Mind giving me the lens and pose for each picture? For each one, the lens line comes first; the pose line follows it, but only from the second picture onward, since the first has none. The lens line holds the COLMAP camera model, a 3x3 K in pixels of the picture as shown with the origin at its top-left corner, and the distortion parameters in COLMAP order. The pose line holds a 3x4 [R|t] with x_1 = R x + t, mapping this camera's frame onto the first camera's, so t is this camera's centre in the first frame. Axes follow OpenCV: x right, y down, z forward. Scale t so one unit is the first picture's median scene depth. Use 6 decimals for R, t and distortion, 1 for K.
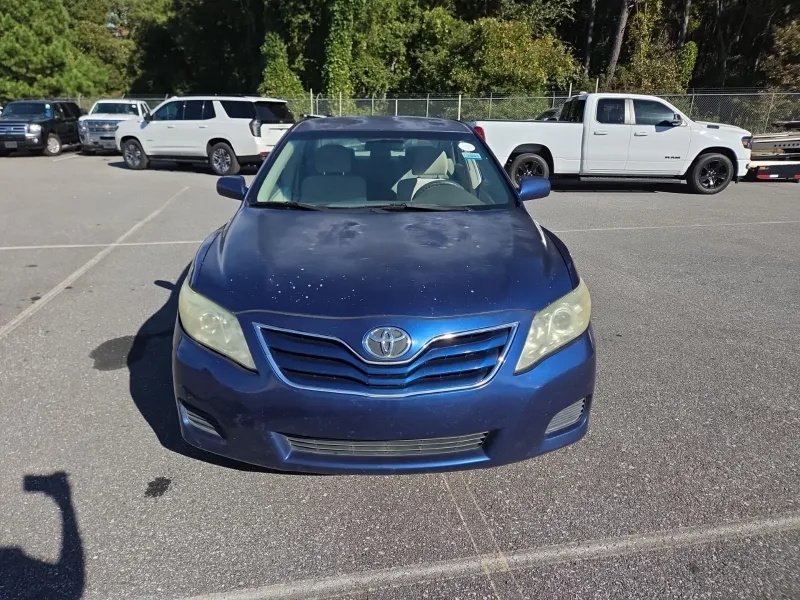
lens RADIAL K [[590.9, 0, 400.0], [0, 590.9, 300.0], [0, 0, 1]] dist [0.076145, -0.074349]
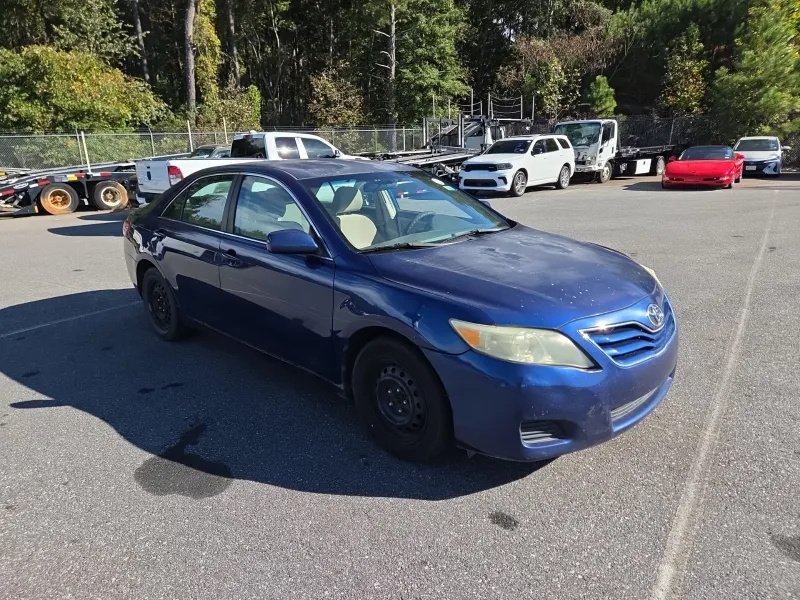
lens RADIAL K [[597.5, 0, 400.0], [0, 597.5, 300.0], [0, 0, 1]] dist [0.088314, -0.084735]
pose [[0.669401, -0.211861, 0.712051, -0.224770], [0.250576, 0.966696, 0.052060, -0.028707], [-0.699367, 0.143574, 0.700195, 0.065926]]
